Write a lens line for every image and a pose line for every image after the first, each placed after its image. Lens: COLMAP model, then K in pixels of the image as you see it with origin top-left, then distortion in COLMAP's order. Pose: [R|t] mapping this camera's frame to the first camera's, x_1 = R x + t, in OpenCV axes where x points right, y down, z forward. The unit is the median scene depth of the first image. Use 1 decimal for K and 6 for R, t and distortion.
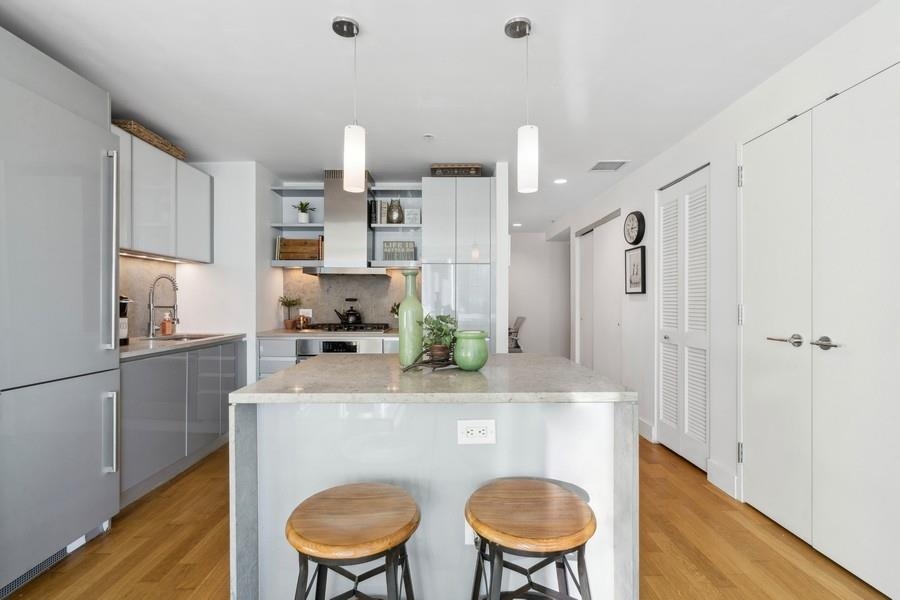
lens RADIAL K [[403.9, 0, 446.3], [0, 403.9, 303.4], [0, 0, 1]] dist [-0.008225, 0.001913]
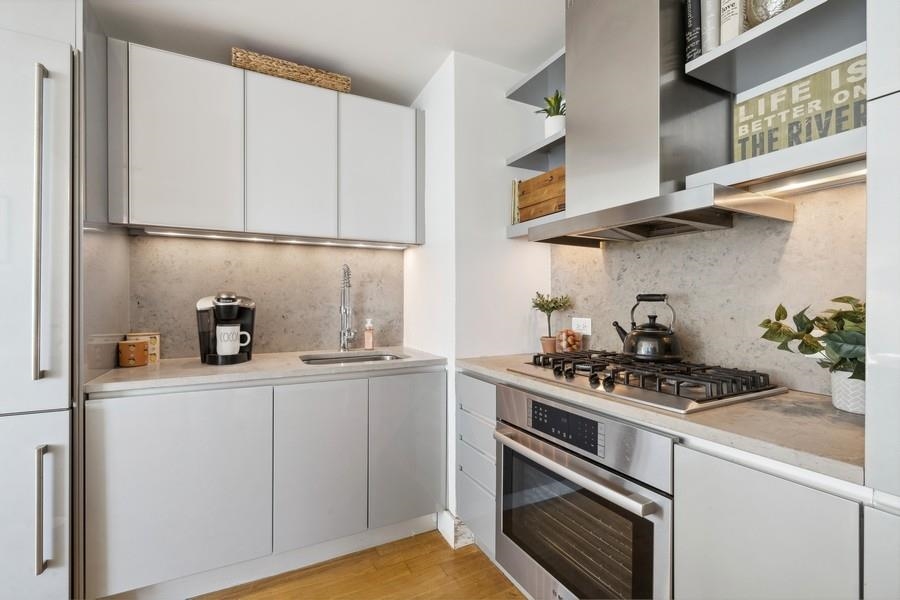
lens RADIAL K [[403.9, 0, 449.5], [0, 403.9, 301.9], [0, 0, 1]] dist [-0.008225, 0.001913]
pose [[0.463629, -0.002953, -0.886024, 0.014227], [-0.002254, 0.999987, -0.004513, -0.002521], [0.886027, 0.004089, 0.463617, 0.682569]]
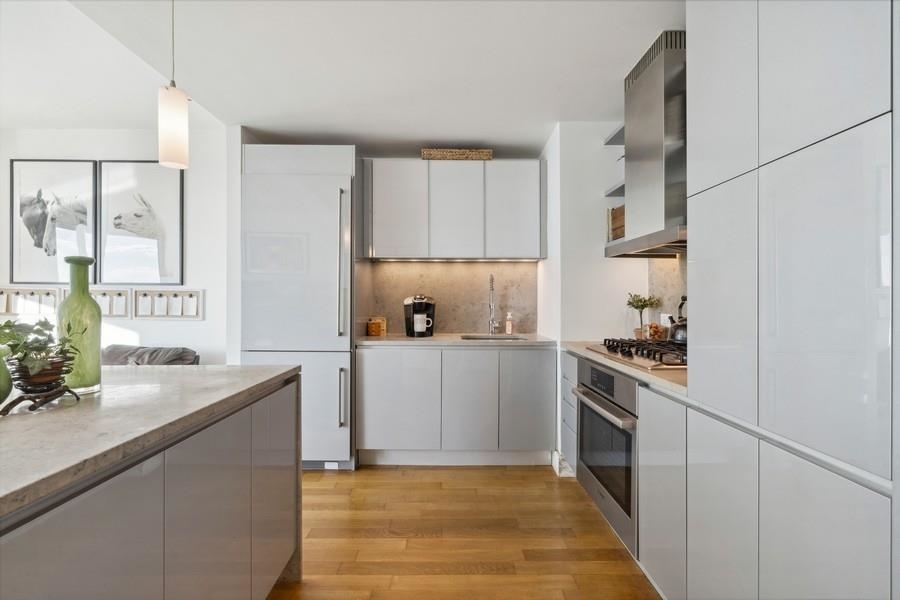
lens RADIAL K [[403.9, 0, 450.3], [0, 403.9, 301.6], [0, 0, 1]] dist [-0.008225, 0.001913]
pose [[0.017064, 0.002137, -0.999852, 0.279422], [-0.007023, 0.999973, 0.002018, -0.003353], [0.999830, 0.006988, 0.017078, 0.718652]]
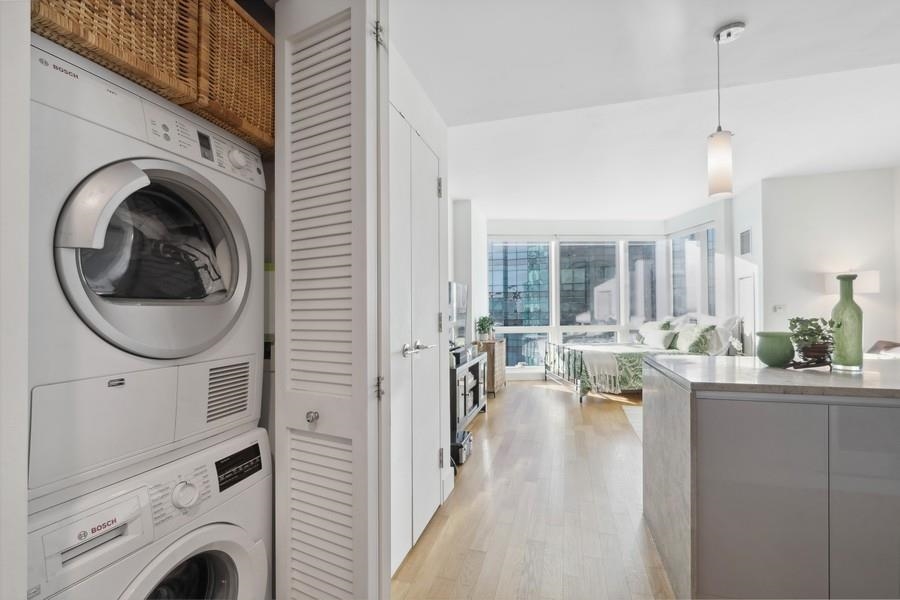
lens RADIAL K [[403.9, 0, 450.0], [0, 403.9, 306.7], [0, 0, 1]] dist [-0.008225, 0.001913]
pose [[-0.962813, 0.011924, 0.269905, 0.264186], [0.012422, 0.999923, 0.000136, -0.004965], [-0.269883, 0.003484, -0.962887, 0.986642]]
